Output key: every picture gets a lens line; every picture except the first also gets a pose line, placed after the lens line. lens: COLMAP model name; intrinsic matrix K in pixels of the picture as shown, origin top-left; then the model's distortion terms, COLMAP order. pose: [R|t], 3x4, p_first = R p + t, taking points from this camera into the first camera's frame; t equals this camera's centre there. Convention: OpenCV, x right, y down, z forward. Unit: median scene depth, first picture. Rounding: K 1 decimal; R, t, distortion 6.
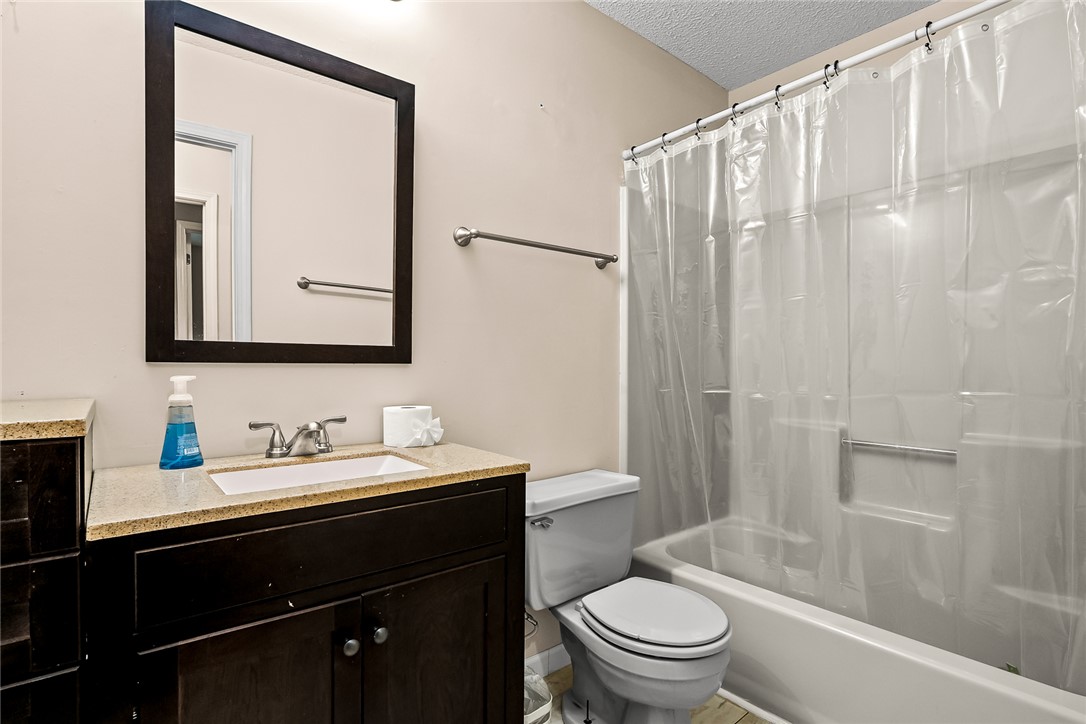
lens RADIAL K [[525.0, 0, 540.0], [0, 525.0, 373.3], [0, 0, 1]] dist [-0.005126, -0.000228]
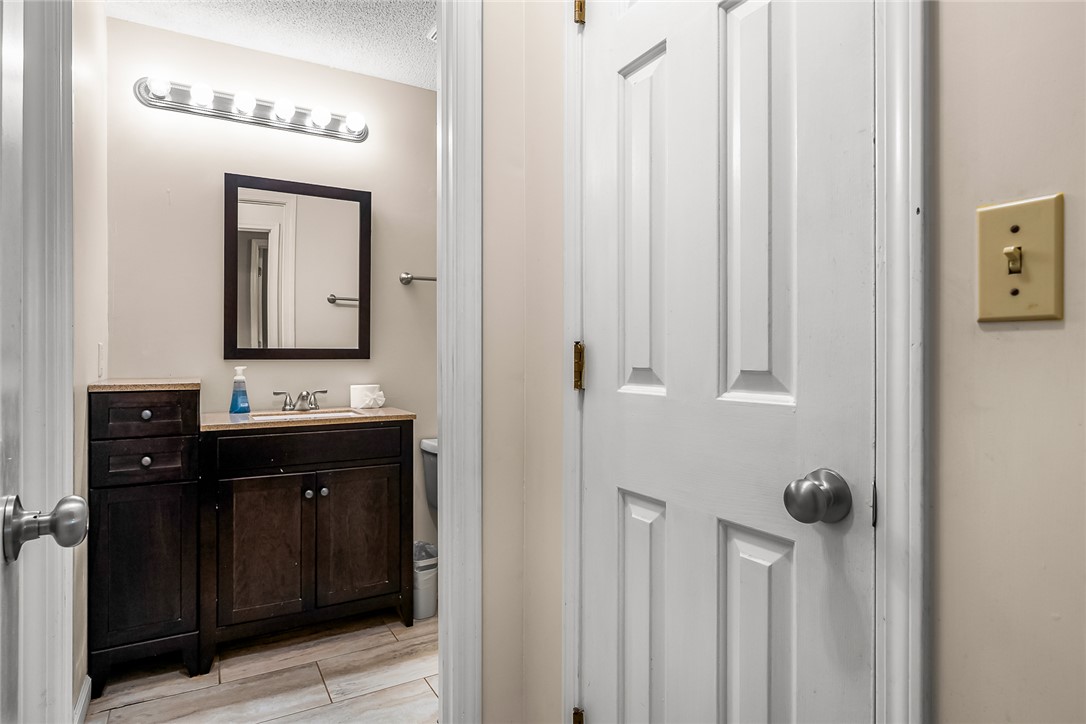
lens RADIAL K [[609.6, 0, 545.6], [0, 609.6, 354.8], [0, 0, 1]] dist [0.005486, 0.000030]
pose [[0.985835, -0.006069, -0.167607, 0.786780], [0.002889, 0.999811, -0.019211, 0.007507], [0.167692, 0.018455, 0.985667, -1.010898]]
